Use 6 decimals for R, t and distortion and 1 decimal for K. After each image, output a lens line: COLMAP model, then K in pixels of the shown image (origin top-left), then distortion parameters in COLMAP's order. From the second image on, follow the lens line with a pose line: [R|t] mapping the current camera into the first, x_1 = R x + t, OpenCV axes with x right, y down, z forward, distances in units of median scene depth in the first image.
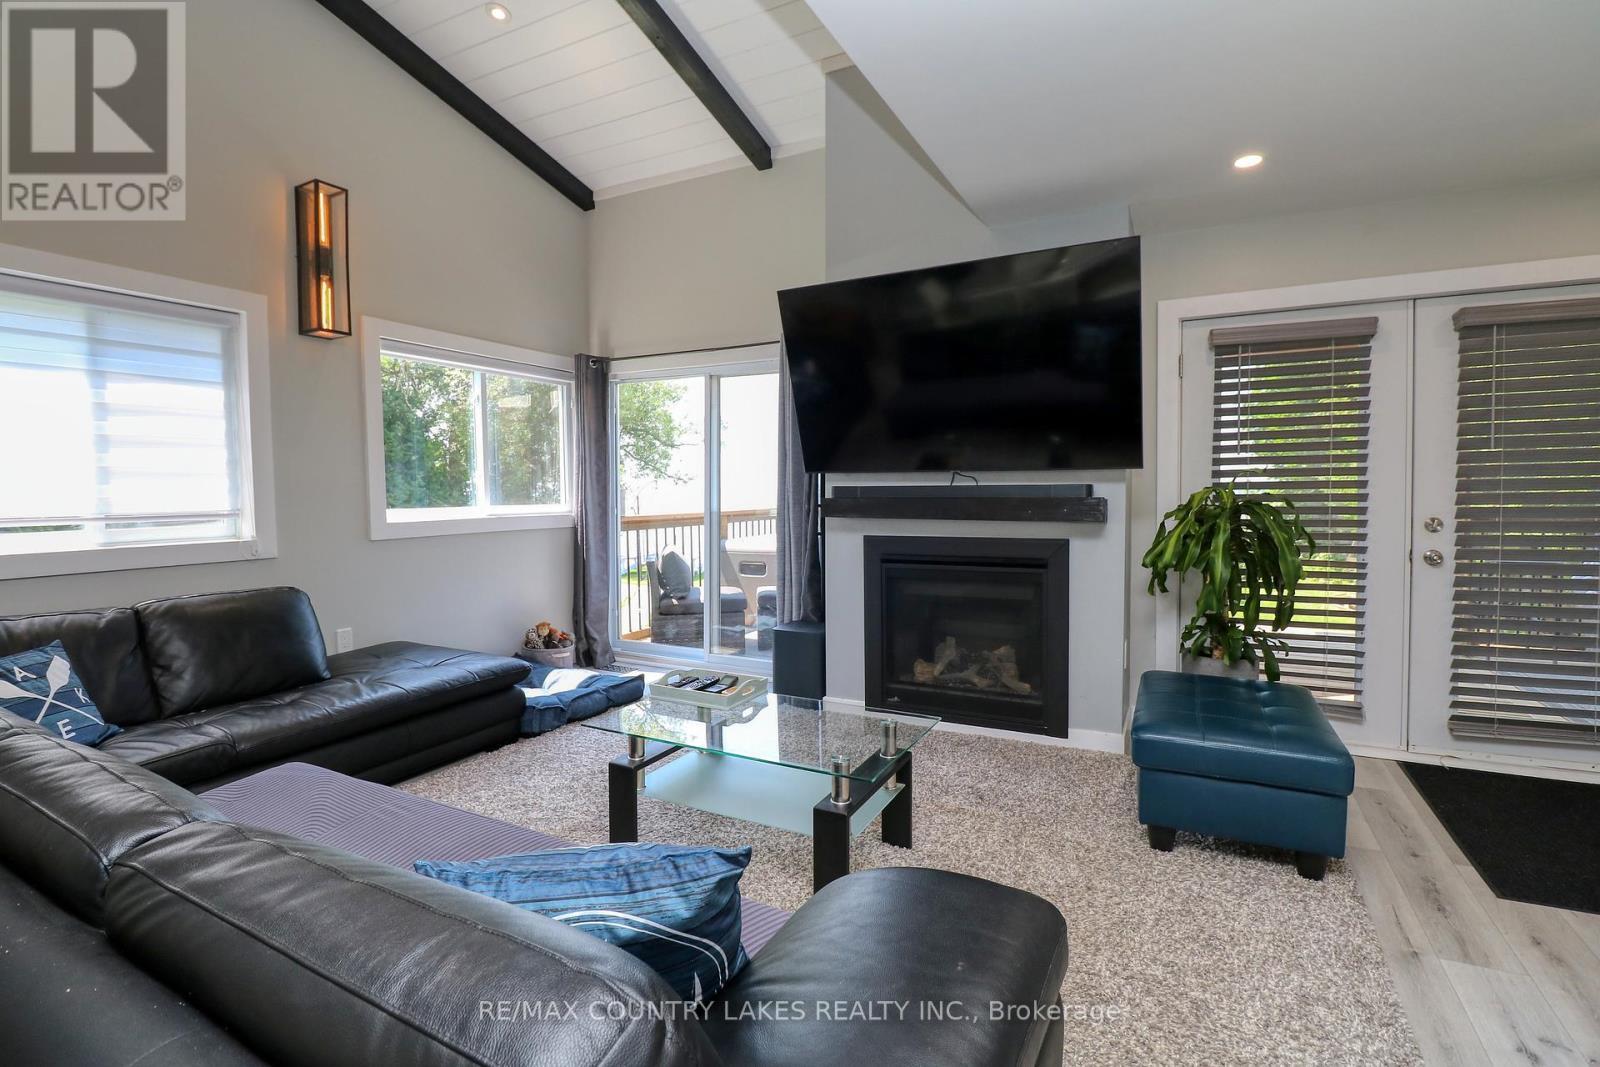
lens RADIAL K [[759.4, 0, 792.1], [0, 759.4, 534.6], [0, 0, 1]] dist [-0.000324, -0.000864]
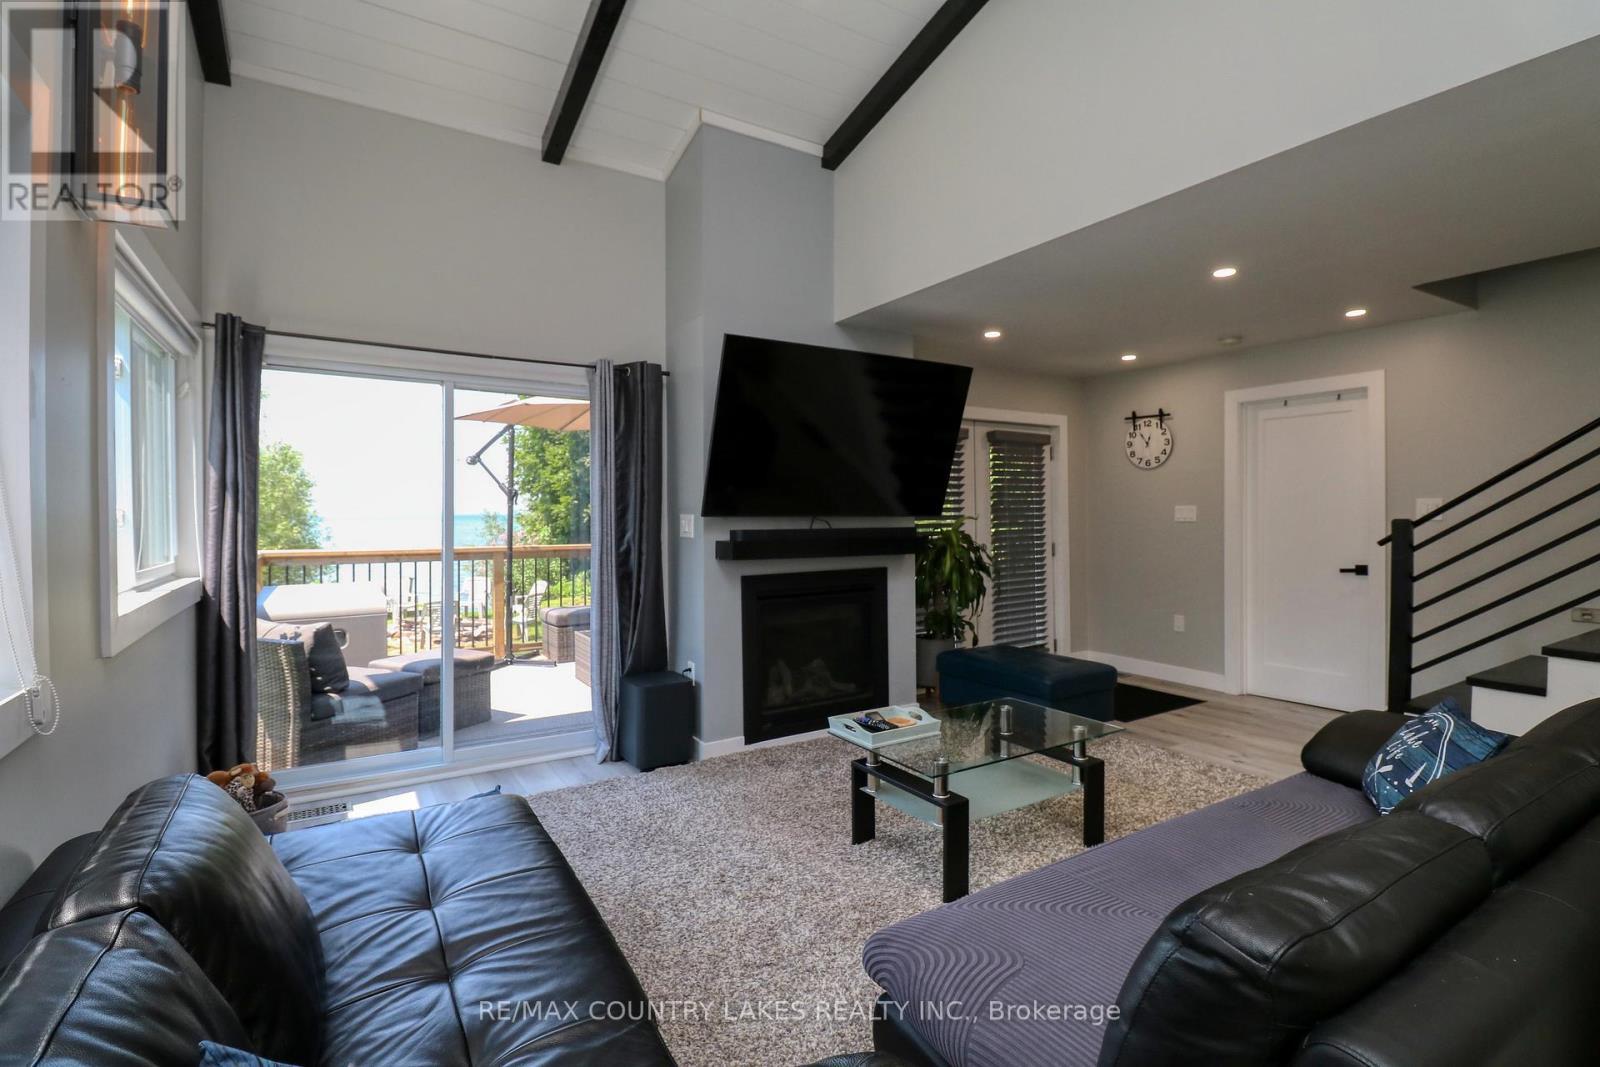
lens RADIAL K [[759.4, 0, 805.8], [0, 759.4, 520.8], [0, 0, 1]] dist [-0.000324, -0.000864]
pose [[0.482969, -0.003749, 0.875629, -0.835791], [0.058339, 0.997907, -0.027905, -0.043470], [-0.873692, 0.064561, 0.482177, 0.446574]]
